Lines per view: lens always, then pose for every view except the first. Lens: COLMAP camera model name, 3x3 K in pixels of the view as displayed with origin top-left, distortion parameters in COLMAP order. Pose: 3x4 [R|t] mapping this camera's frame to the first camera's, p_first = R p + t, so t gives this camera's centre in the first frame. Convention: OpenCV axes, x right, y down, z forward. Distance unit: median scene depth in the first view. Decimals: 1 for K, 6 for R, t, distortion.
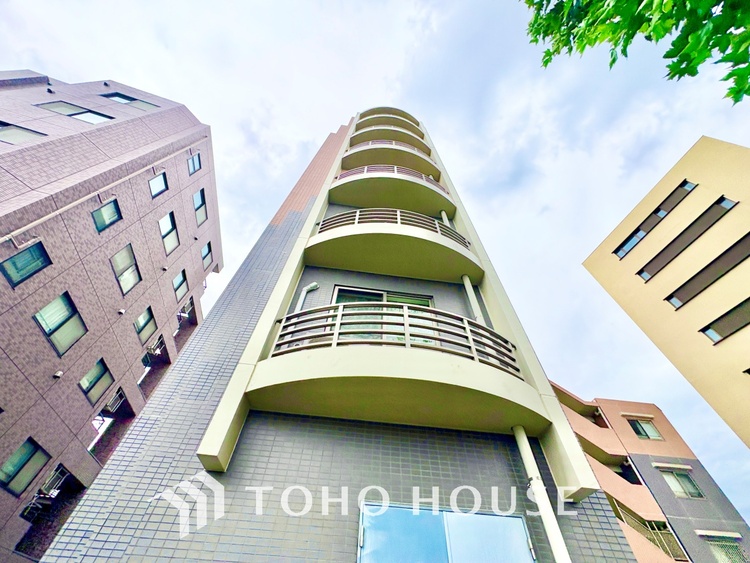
lens RADIAL K [[298.5, 0, 375.0], [0, 298.5, 281.5], [0, 0, 1]] dist [0.001347, 0.000416]
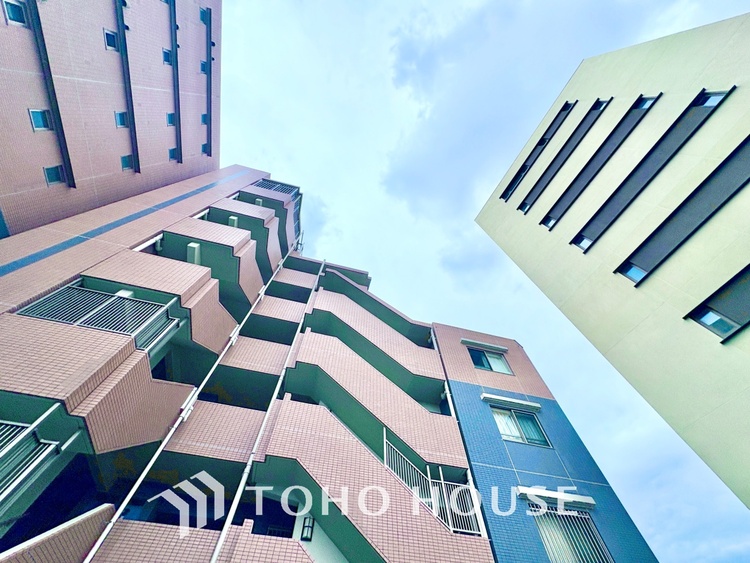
lens RADIAL K [[299.1, 0, 374.8], [0, 299.1, 282.1], [0, 0, 1]] dist [-0.001016, 0.000286]
pose [[0.990569, 0.104499, 0.088614, 0.645945], [-0.088833, 0.982236, -0.165292, 0.512293], [-0.104313, 0.155862, 0.982256, 0.393622]]
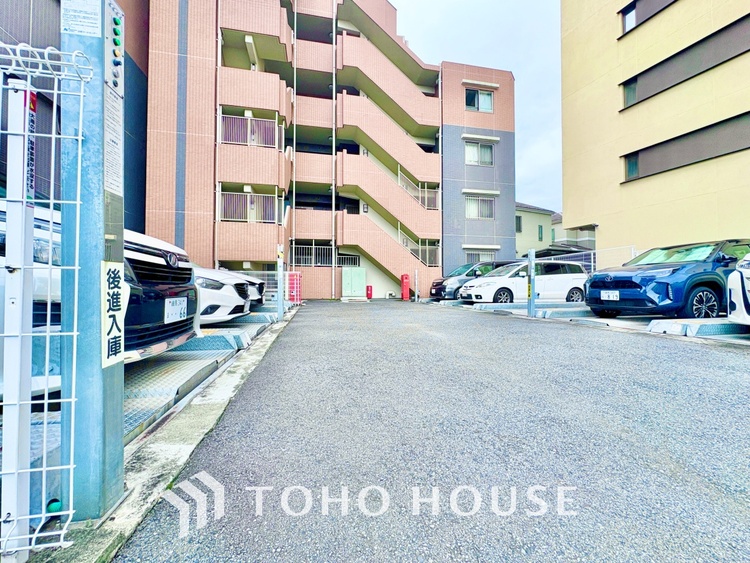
lens RADIAL K [[298.3, 0, 374.7], [0, 298.3, 282.6], [0, 0, 1]] dist [-0.001317, 0.000246]
pose [[0.996965, -0.029554, 0.072021, 0.579282], [-0.037024, 0.633816, 0.772597, 0.187881], [-0.068481, -0.772919, 0.630799, 0.058270]]
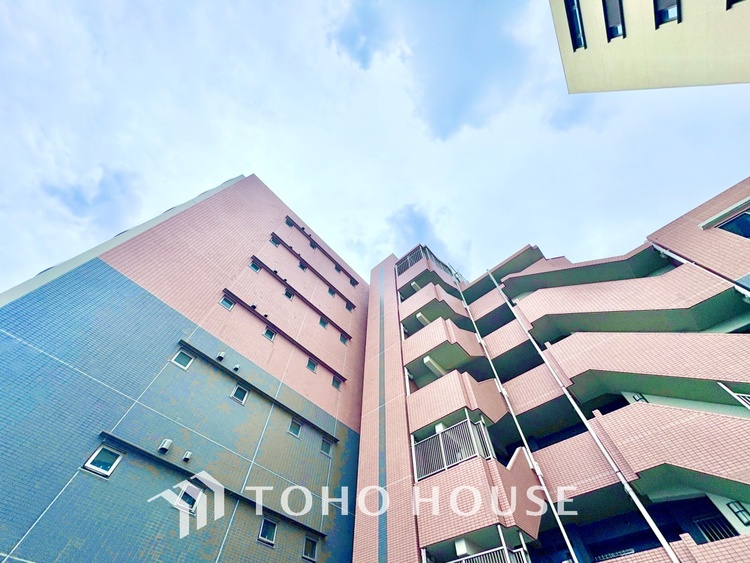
lens RADIAL K [[298.3, 0, 374.7], [0, 298.3, 282.6], [0, 0, 1]] dist [-0.001317, 0.000246]
pose [[0.659898, -0.657282, -0.364026, 0.651087], [0.592941, 0.753132, -0.284979, 0.371066], [0.461471, -0.027788, 0.886720, 0.281381]]
